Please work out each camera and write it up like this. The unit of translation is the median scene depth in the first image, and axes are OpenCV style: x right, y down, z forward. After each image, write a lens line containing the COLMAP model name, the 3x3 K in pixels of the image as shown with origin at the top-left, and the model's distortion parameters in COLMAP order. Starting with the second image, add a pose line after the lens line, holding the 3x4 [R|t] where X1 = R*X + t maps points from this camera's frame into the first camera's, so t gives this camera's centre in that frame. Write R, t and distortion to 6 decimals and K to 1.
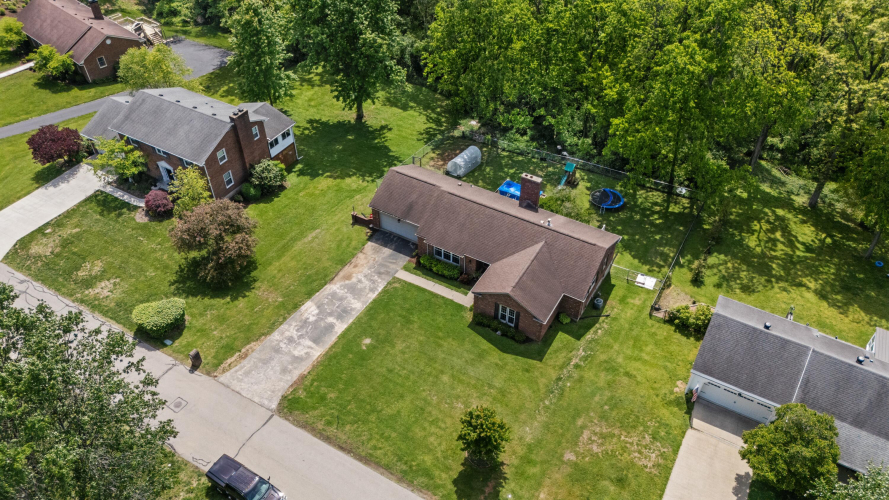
lens RADIAL K [[656.4, 0, 447.0], [0, 656.4, 247.6], [0, 0, 1]] dist [0.070492, -0.054780]
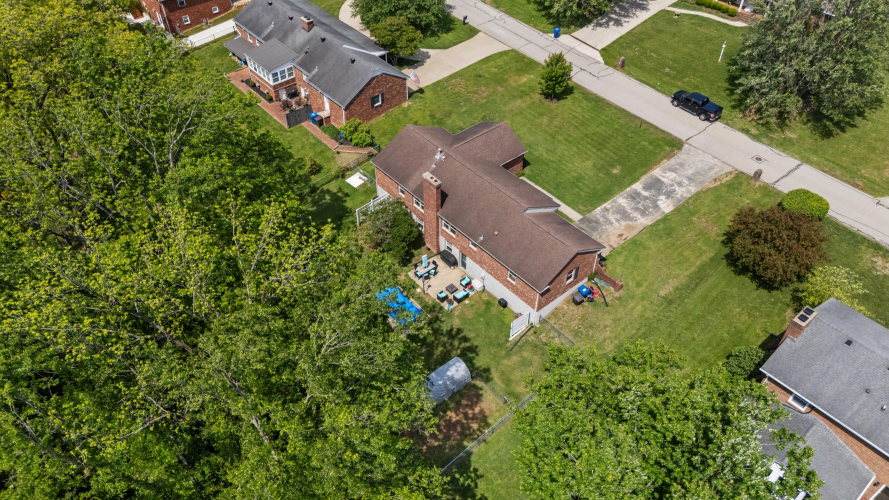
lens RADIAL K [[656.4, 0, 447.0], [0, 656.4, 247.6], [0, 0, 1]] dist [0.070492, -0.054780]
pose [[-0.944984, -0.232676, 0.229927, -0.129295], [0.213783, 0.092727, 0.972470, -1.019817], [-0.247591, 0.968124, -0.037883, 1.159539]]
